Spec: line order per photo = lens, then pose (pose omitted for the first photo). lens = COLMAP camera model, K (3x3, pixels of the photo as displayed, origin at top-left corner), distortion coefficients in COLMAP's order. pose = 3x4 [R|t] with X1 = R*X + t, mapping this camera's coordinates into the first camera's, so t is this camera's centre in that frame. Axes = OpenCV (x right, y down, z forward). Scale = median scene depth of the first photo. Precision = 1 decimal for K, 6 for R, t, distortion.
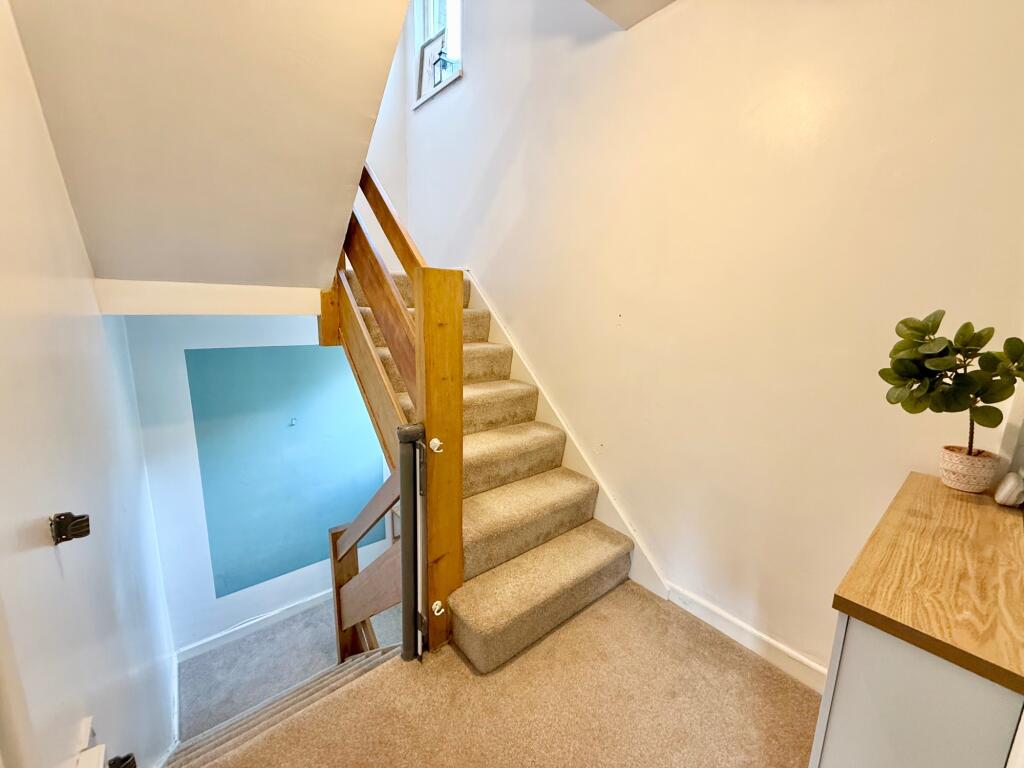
lens RADIAL K [[405.0, 0, 511.9], [0, 405.0, 382.9], [0, 0, 1]] dist [0.000682, -0.000453]
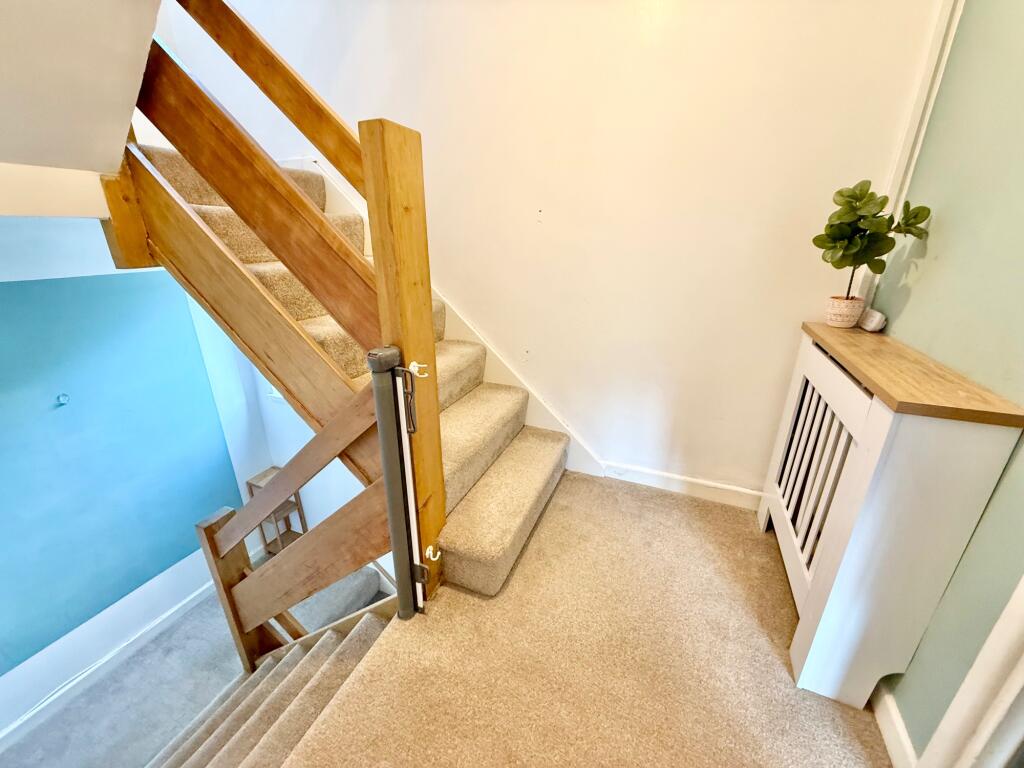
lens RADIAL K [[405.0, 0, 511.6], [0, 405.0, 381.1], [0, 0, 1]] dist [0.000682, -0.000453]
pose [[0.887480, -0.183522, 0.422728, -0.311709], [0.109363, 0.974953, 0.193666, 0.035647], [-0.447681, -0.125644, 0.885322, 0.175434]]
